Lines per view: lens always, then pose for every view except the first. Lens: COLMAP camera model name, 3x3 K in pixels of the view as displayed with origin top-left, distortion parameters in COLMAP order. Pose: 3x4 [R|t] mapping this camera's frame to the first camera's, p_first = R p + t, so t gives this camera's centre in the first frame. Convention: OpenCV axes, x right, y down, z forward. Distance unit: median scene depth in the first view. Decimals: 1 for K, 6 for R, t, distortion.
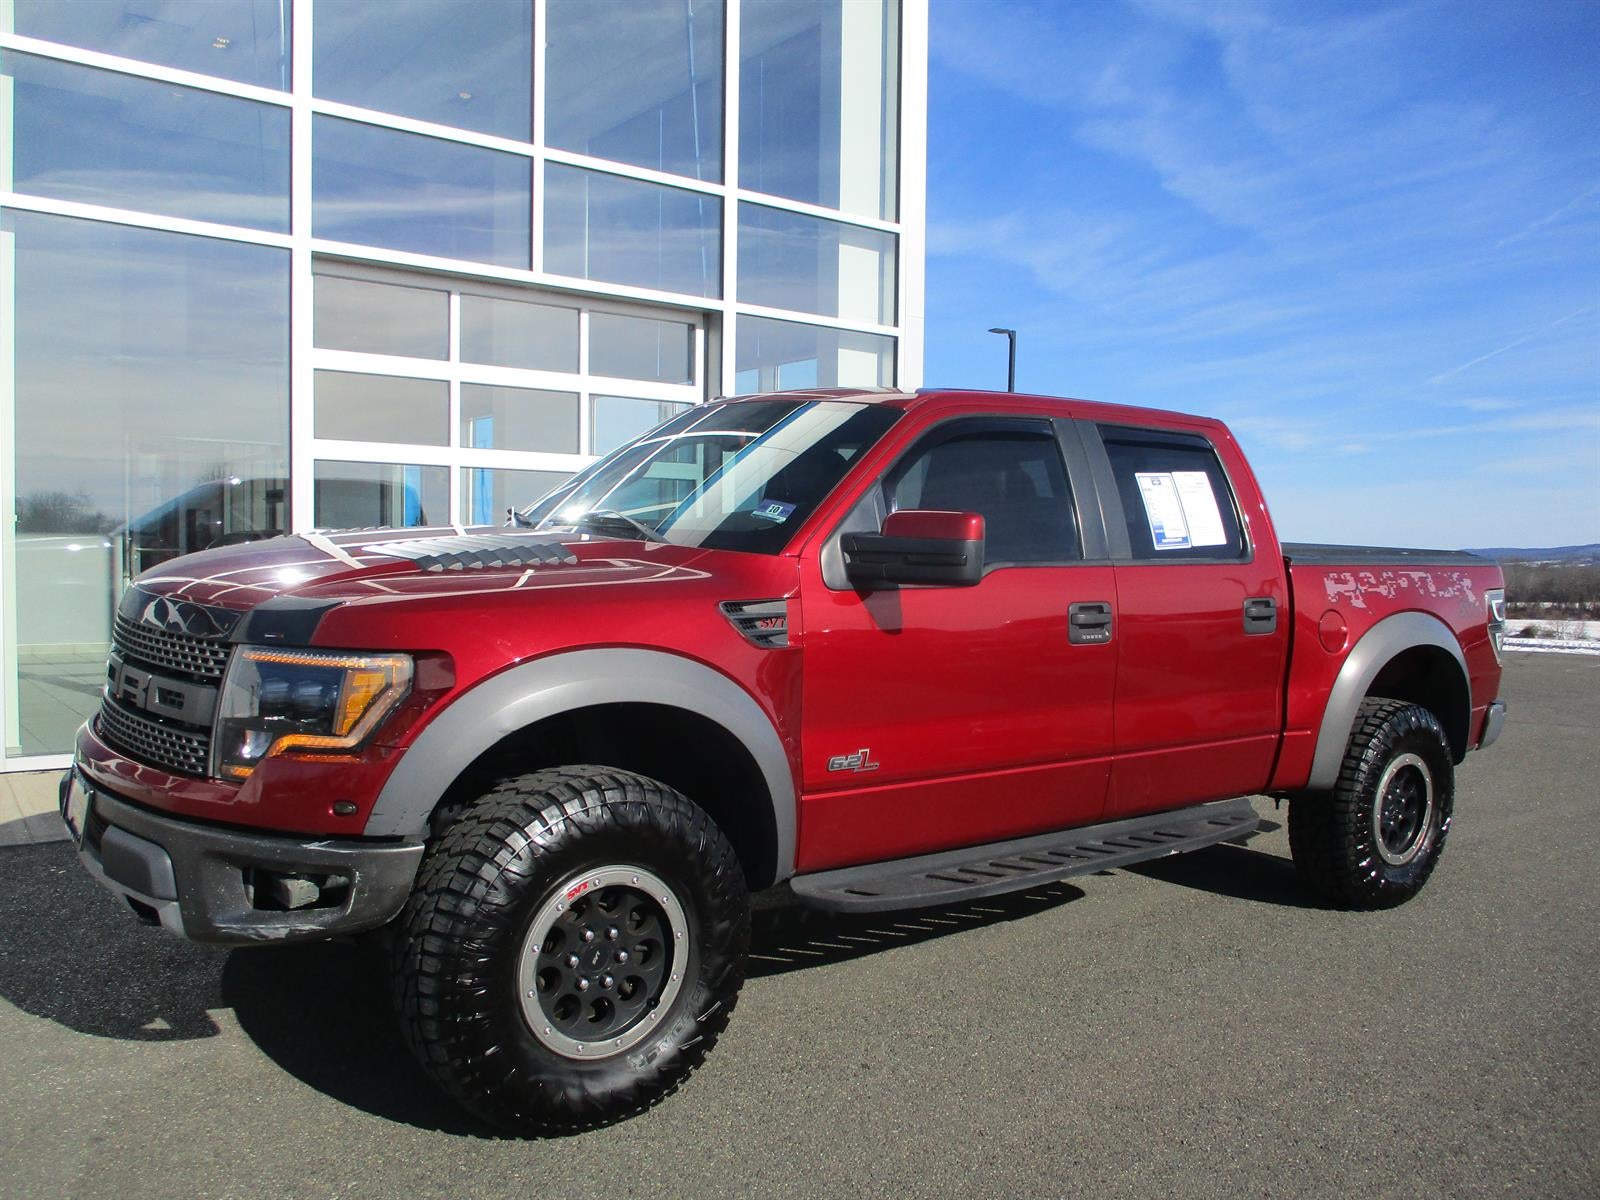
lens RADIAL K [[1319.5, 0, 809.6], [0, 1319.5, 616.0], [0, 0, 1]] dist [-0.045096, 0.020517]
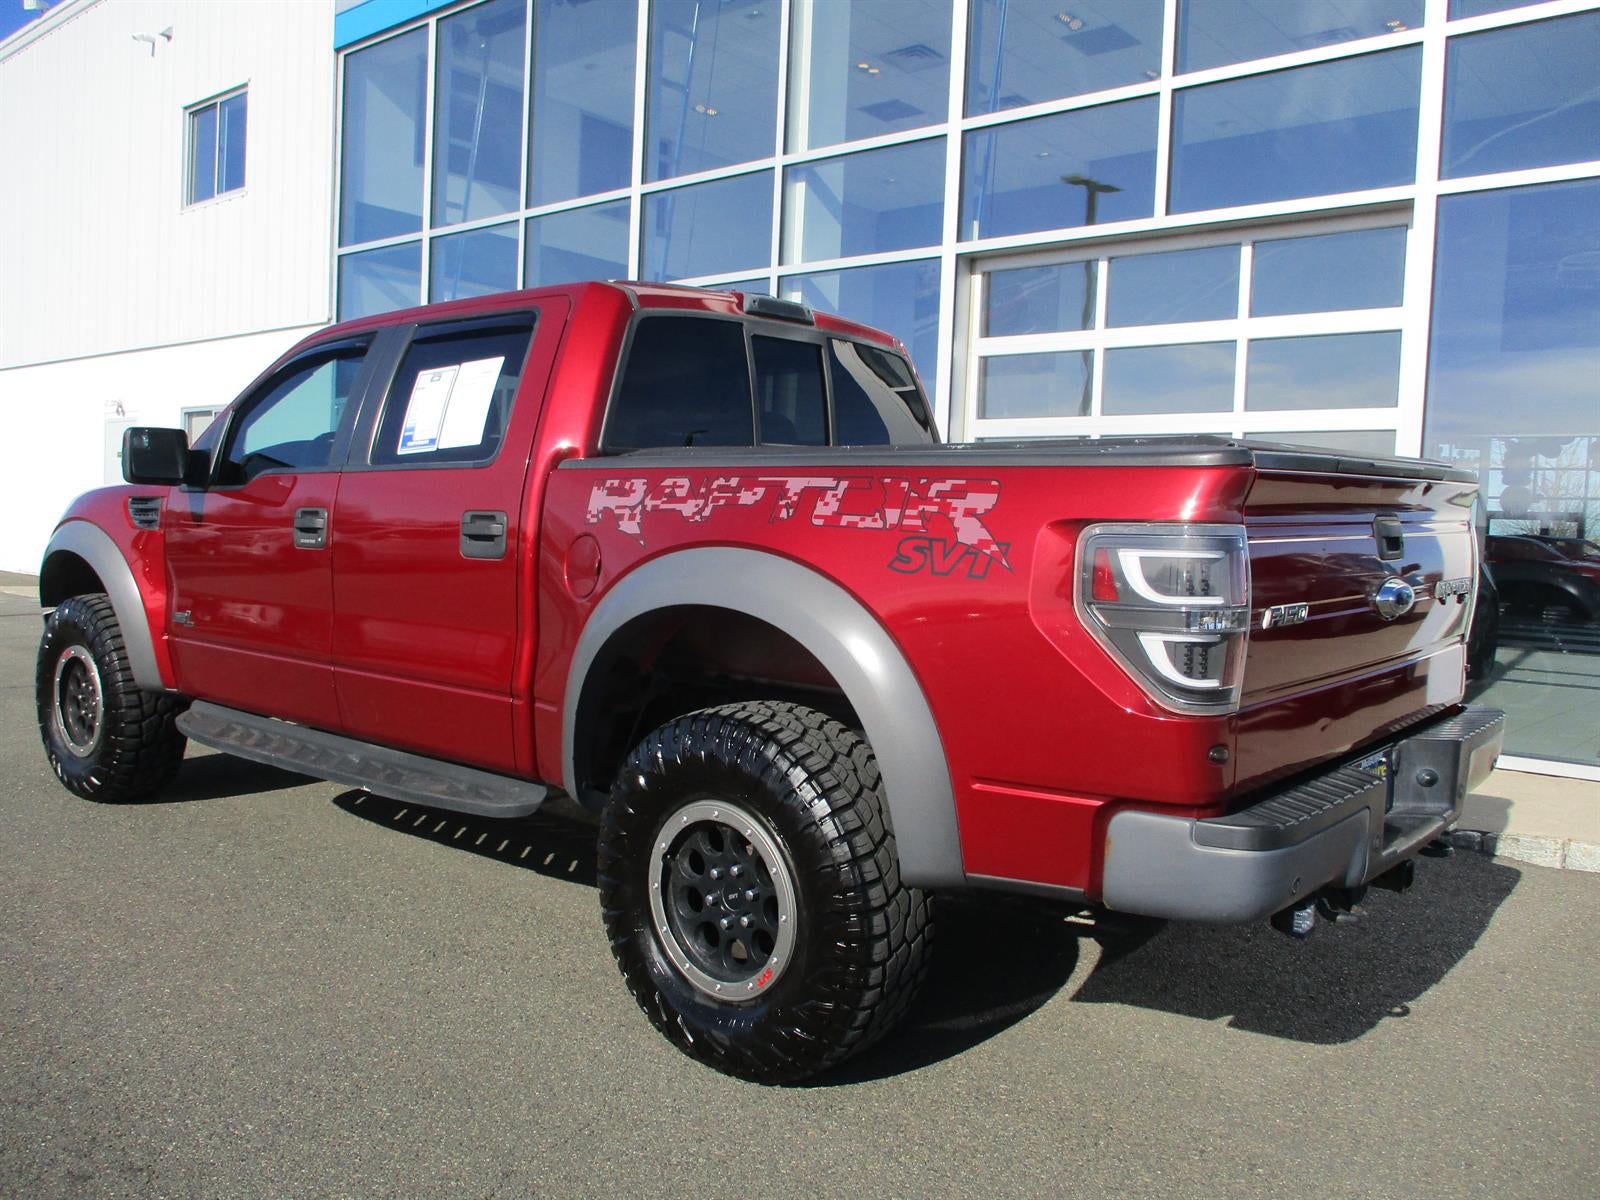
lens RADIAL K [[1319.5, 0, 809.6], [0, 1319.5, 616.0], [0, 0, 1]] dist [-0.045096, 0.020517]
pose [[0.211192, 0.055690, -0.975857, 1.172553], [-0.084448, 0.995682, 0.038545, 0.001613], [0.973790, 0.074269, 0.214983, 1.056294]]
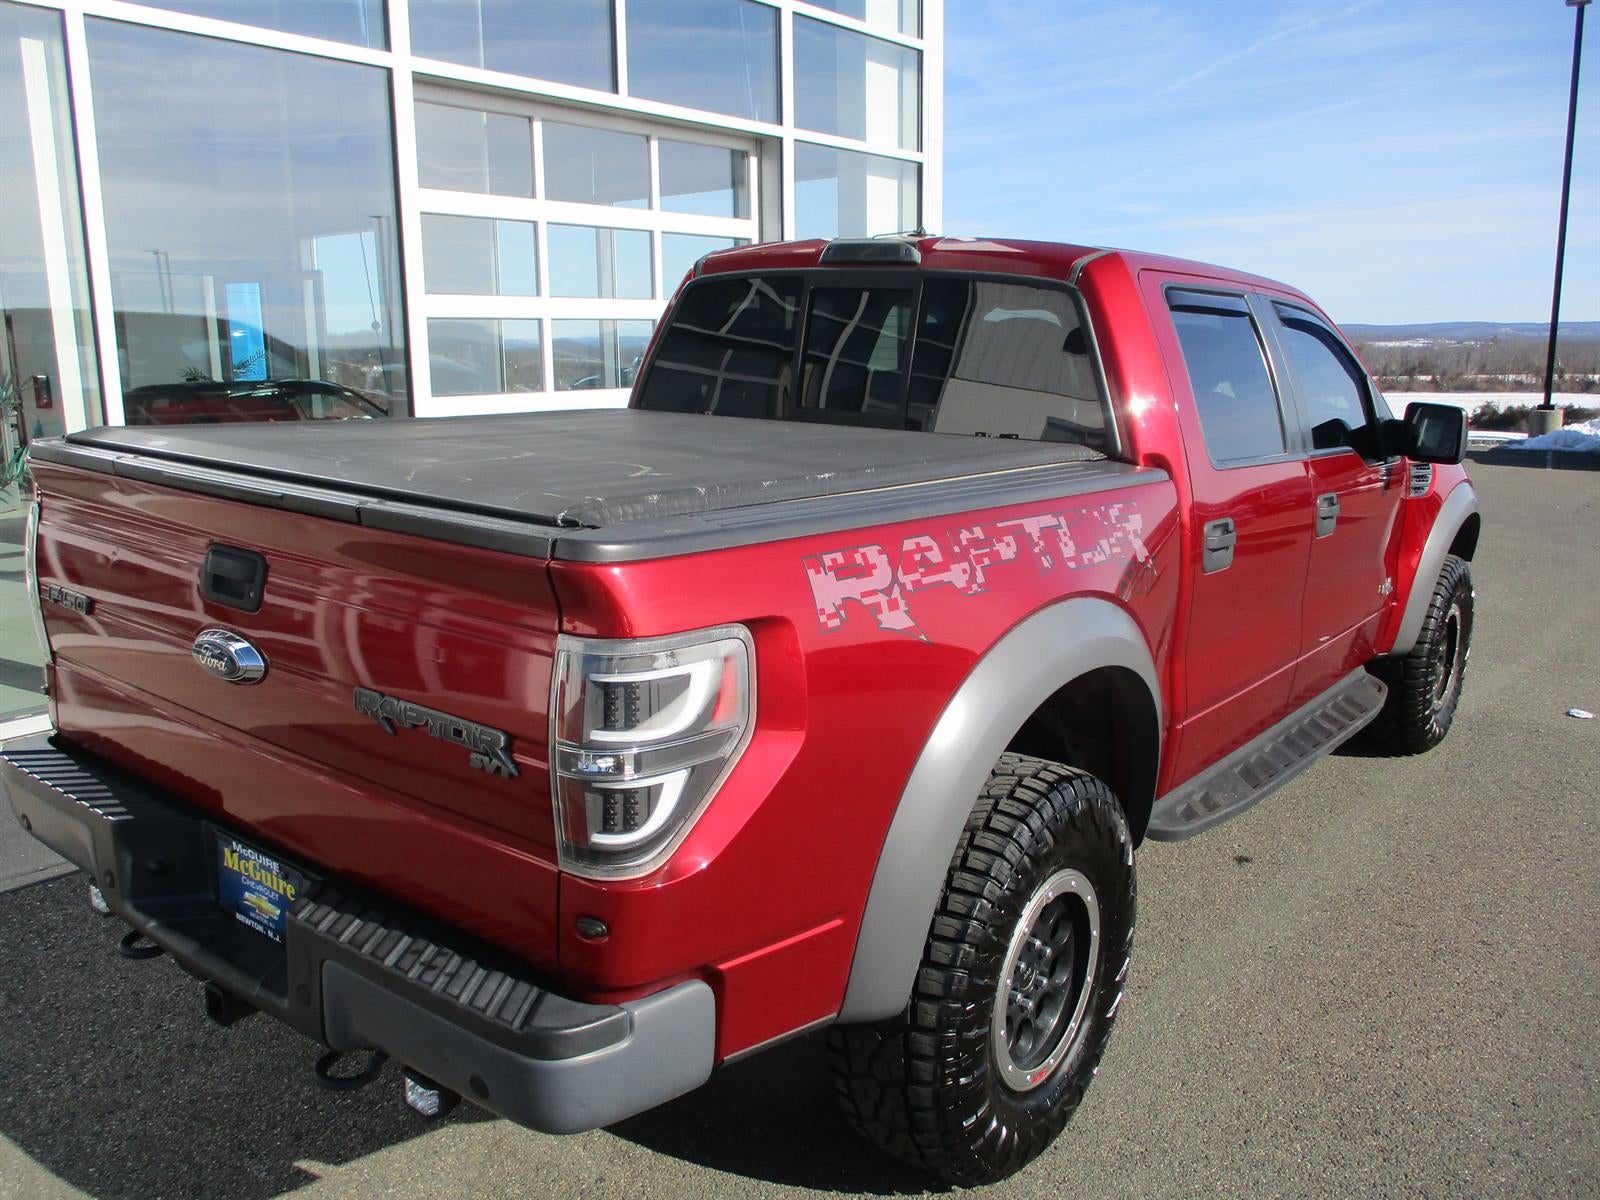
lens RADIAL K [[1319.5, 0, 809.6], [0, 1319.5, 616.0], [0, 0, 1]] dist [-0.045096, 0.020517]
pose [[0.973308, -0.047999, 0.224429, 0.329531], [0.017600, 0.990616, 0.135538, -0.076079], [-0.228828, -0.127970, 0.965019, 0.663841]]
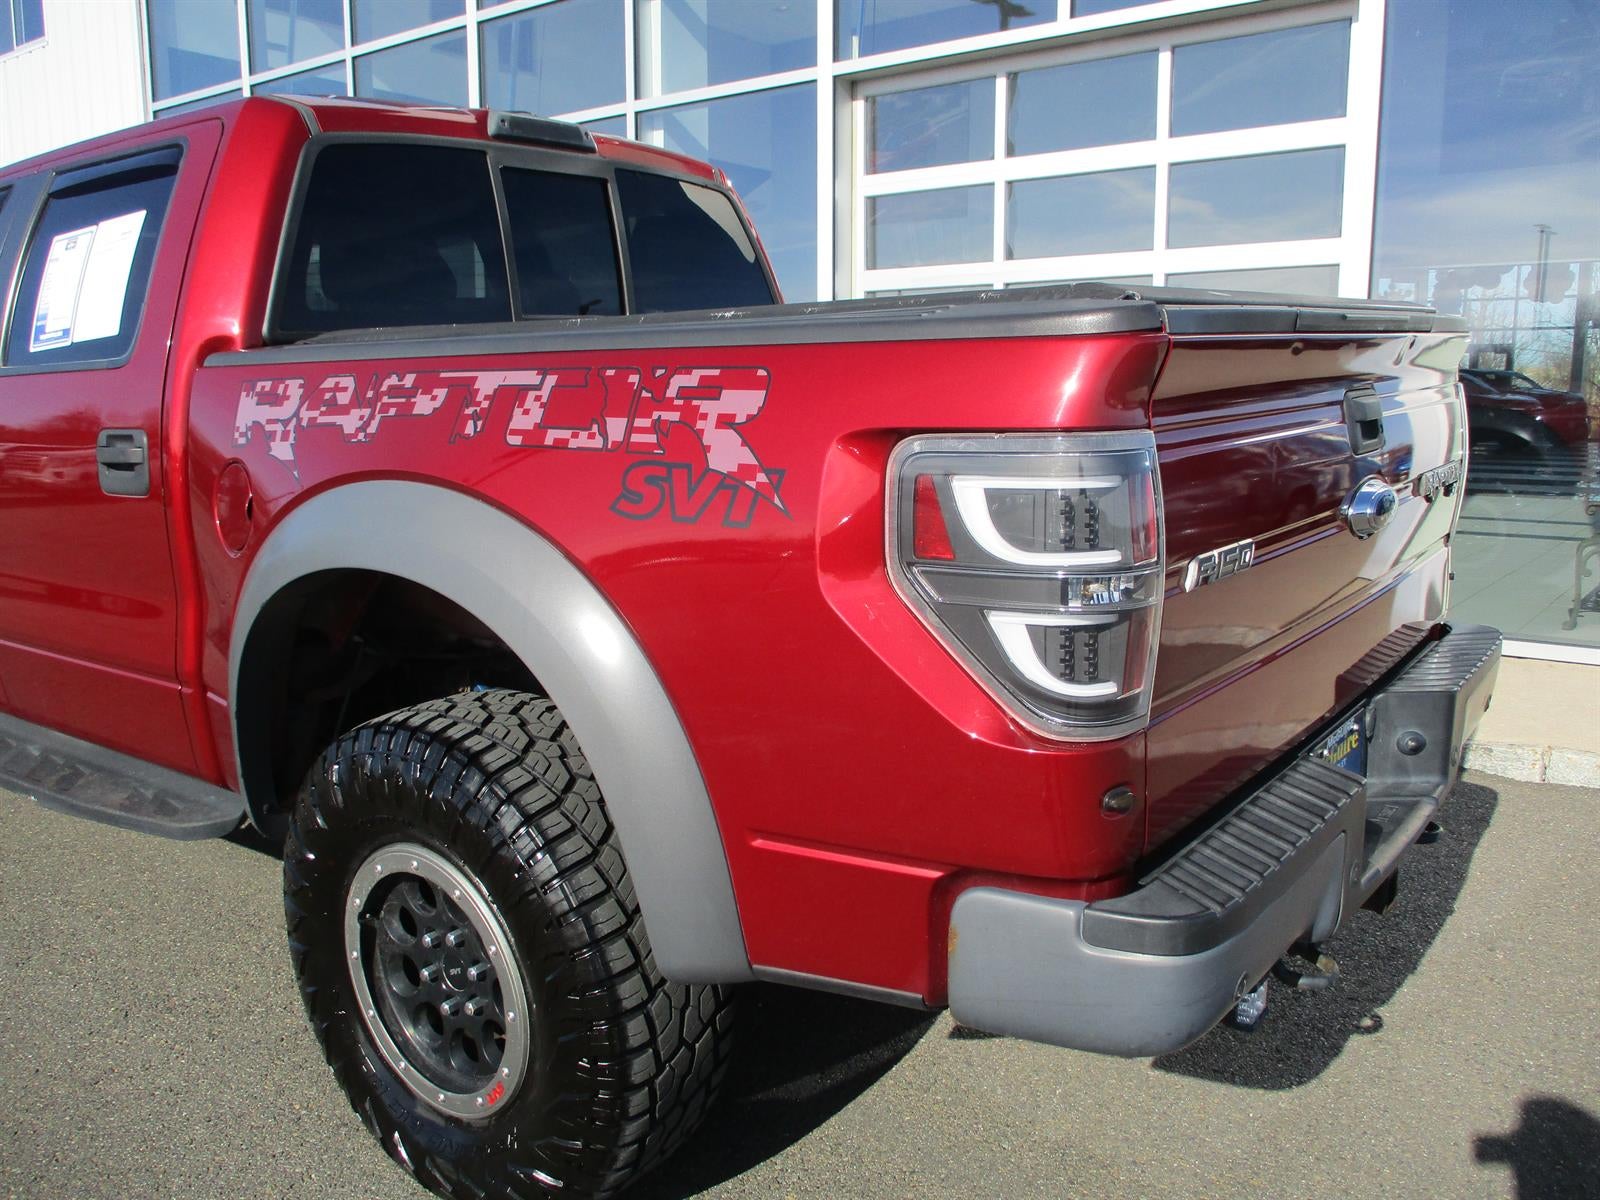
lens RADIAL K [[1319.5, 0, 809.6], [0, 1319.5, 616.0], [0, 0, 1]] dist [-0.045096, 0.020517]
pose [[0.261799, 0.146036, -0.954010, 0.985902], [-0.040751, 0.989277, 0.140252, -0.025699], [0.964262, 0.002159, 0.264943, 1.170056]]
